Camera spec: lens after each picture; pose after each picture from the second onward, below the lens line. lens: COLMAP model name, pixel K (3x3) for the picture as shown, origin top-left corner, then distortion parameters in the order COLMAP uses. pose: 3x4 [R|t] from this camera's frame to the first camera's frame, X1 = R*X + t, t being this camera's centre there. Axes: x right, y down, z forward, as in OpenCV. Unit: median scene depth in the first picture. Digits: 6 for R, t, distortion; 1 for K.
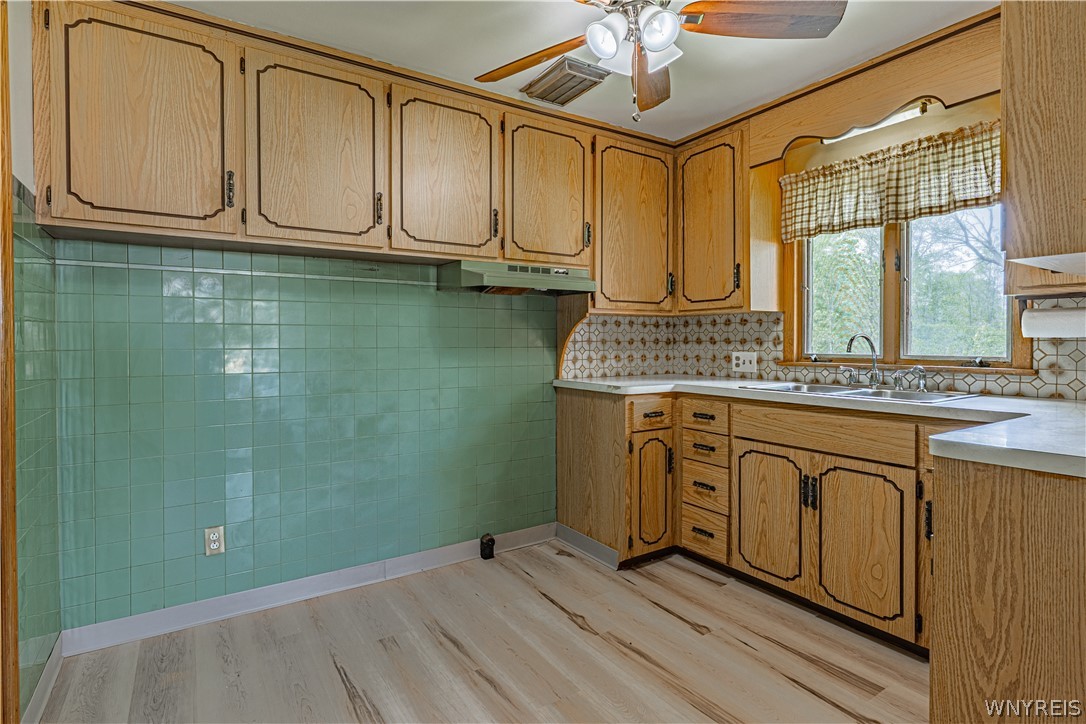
lens RADIAL K [[541.9, 0, 542.3], [0, 541.9, 348.8], [0, 0, 1]] dist [-0.002324, -0.000385]
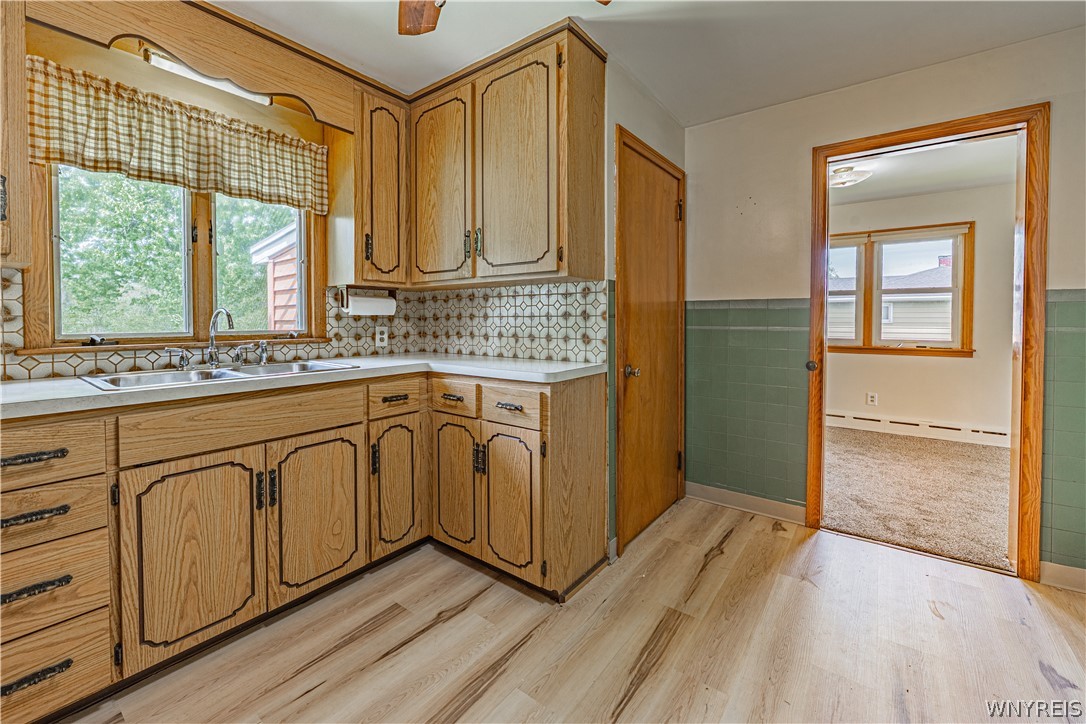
lens RADIAL K [[453.7, 0, 542.9], [0, 453.7, 327.4], [0, 0, 1]] dist [0.001899, 0.000036]
pose [[-0.341245, -0.016802, 0.939824, -0.338219], [0.011388, 0.999693, 0.022008, -0.007741], [-0.939905, 0.018213, -0.340949, 0.812362]]
